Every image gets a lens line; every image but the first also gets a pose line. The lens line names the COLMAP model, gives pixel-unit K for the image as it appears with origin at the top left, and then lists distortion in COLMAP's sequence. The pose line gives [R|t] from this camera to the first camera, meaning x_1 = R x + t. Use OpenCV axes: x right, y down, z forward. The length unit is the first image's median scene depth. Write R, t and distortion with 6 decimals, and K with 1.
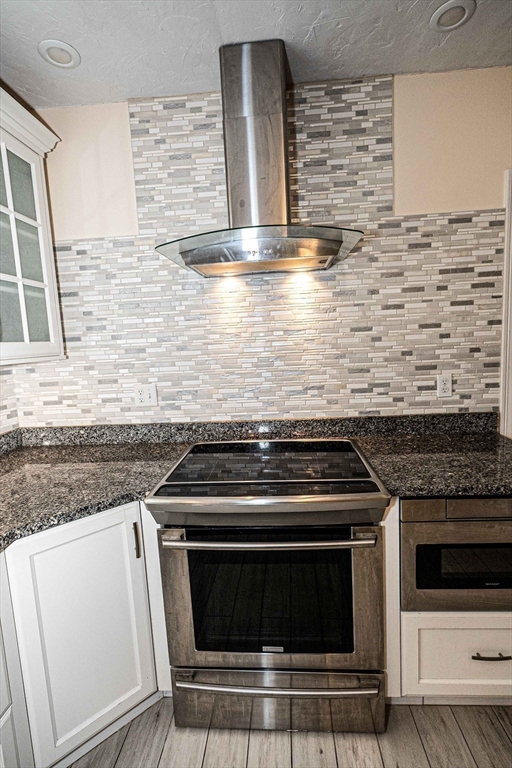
lens RADIAL K [[365.6, 0, 256.0], [0, 365.6, 384.0], [0, 0, 1]] dist [-0.004063, -0.000161]
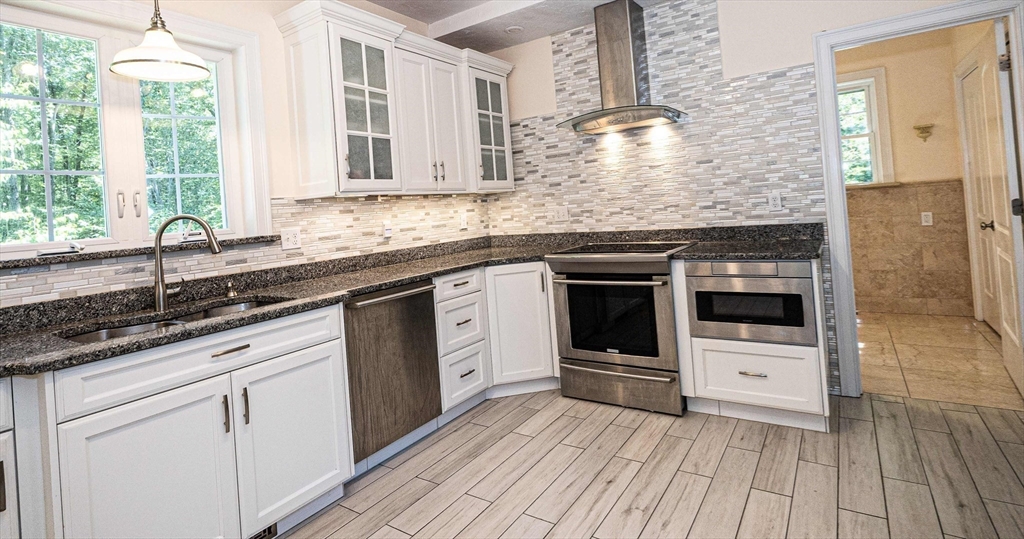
lens RADIAL K [[496.2, 0, 512.2], [0, 496.2, 198.3], [0, 0, 1]] dist [0.001133, 0.000778]
pose [[0.866311, -0.025450, -0.498856, 0.589387], [-0.026147, 0.995021, -0.096169, 0.182093], [0.498820, 0.096356, 0.861333, -0.941239]]
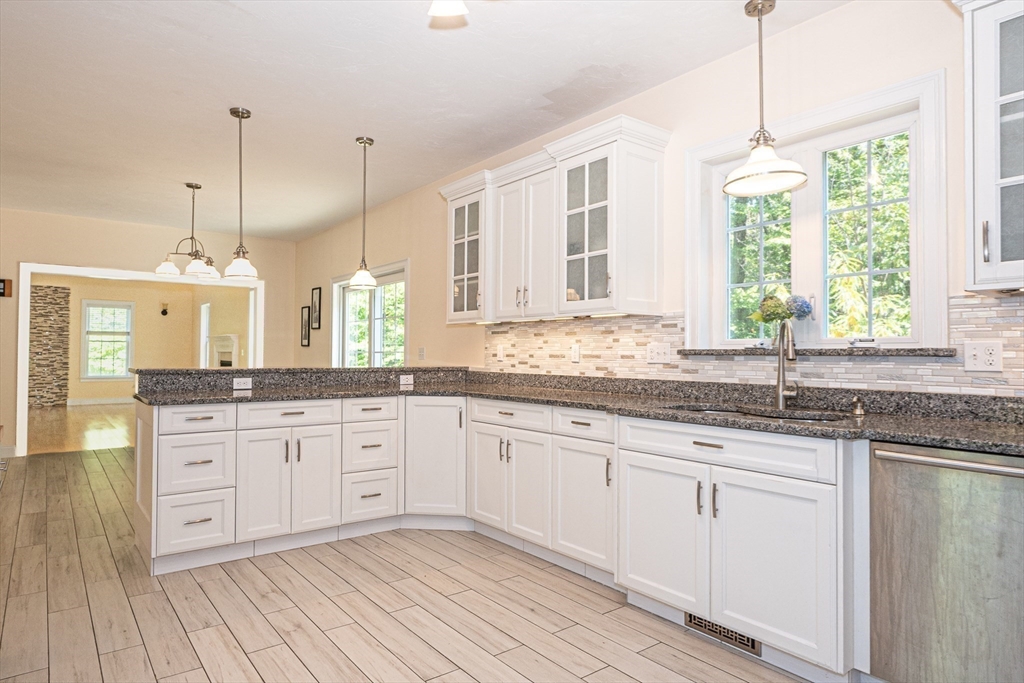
lens RADIAL K [[603.7, 0, 490.7], [0, 603.7, 342.8], [0, 0, 1]] dist [0.002010, 0.001336]
pose [[-0.759446, 0.031073, -0.649827, 0.813157], [-0.045936, 0.993804, 0.101207, 0.068789], [0.648946, 0.106712, -0.753314, 0.345435]]
